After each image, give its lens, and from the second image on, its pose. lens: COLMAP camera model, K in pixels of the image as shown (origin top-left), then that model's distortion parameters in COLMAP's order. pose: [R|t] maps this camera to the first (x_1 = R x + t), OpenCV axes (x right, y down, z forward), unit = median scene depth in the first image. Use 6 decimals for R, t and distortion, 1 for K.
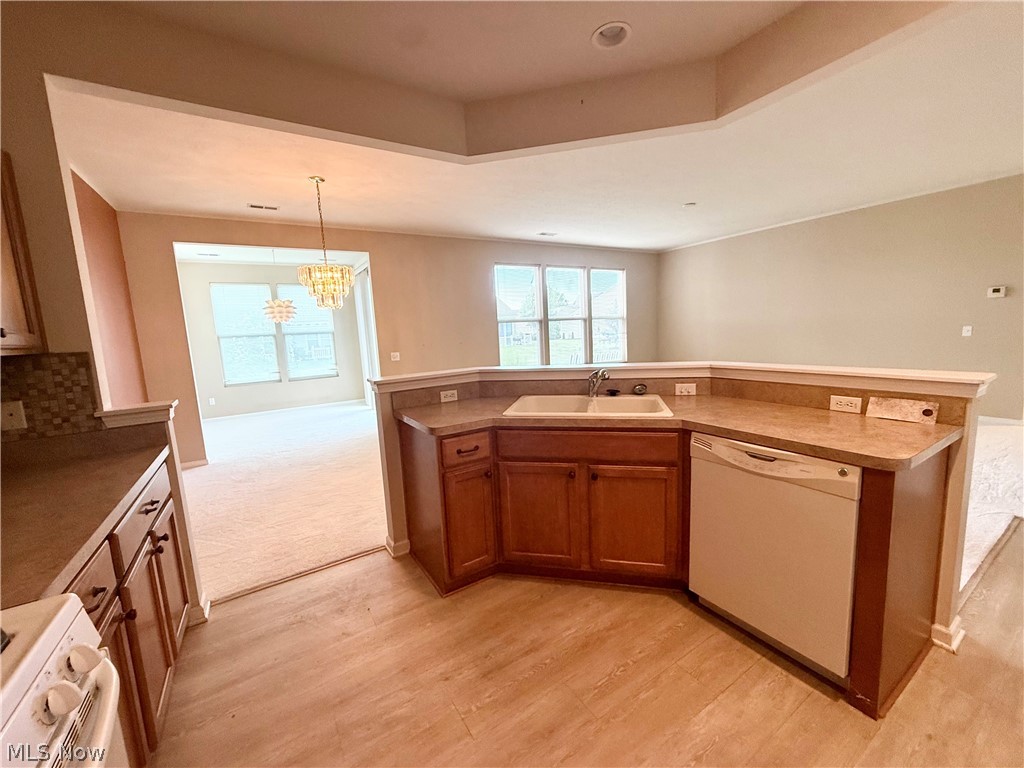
lens RADIAL K [[408.2, 0, 510.9], [0, 408.2, 384.2], [0, 0, 1]] dist [0.000768, 0.000381]
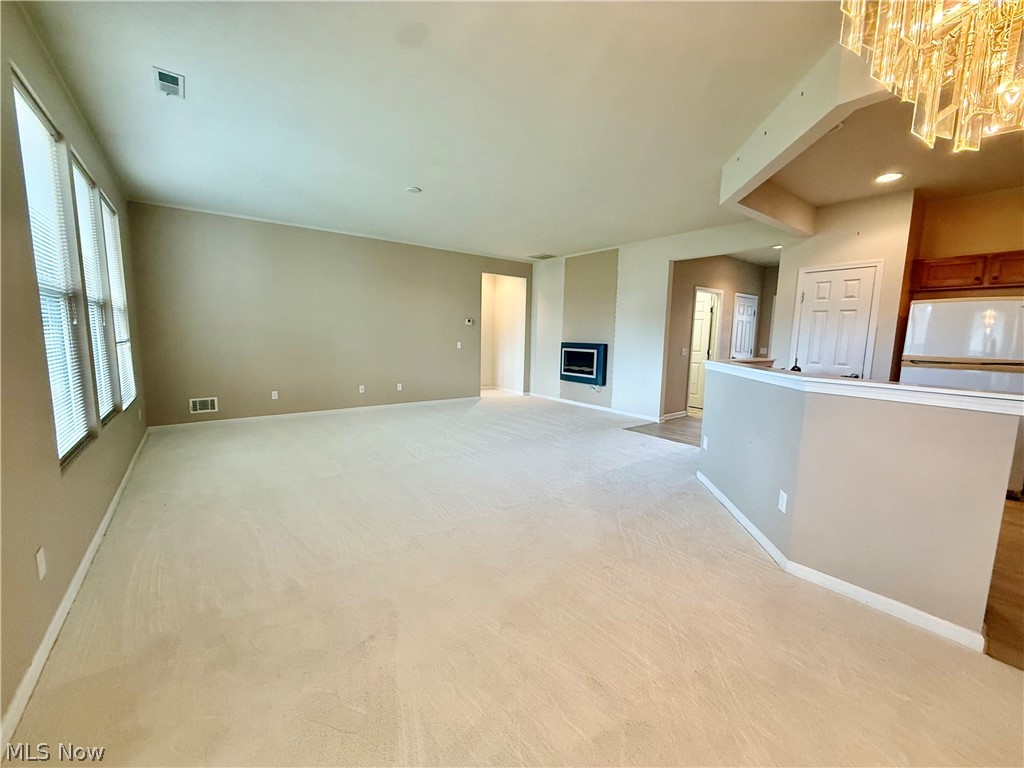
lens RADIAL K [[408.2, 0, 510.9], [0, 408.2, 384.2], [0, 0, 1]] dist [0.000768, 0.000381]
pose [[-0.096152, -0.074360, 0.992585, -0.493728], [0.117586, 0.989374, 0.085510, -0.097768], [-0.988397, 0.124936, -0.086387, 1.017198]]
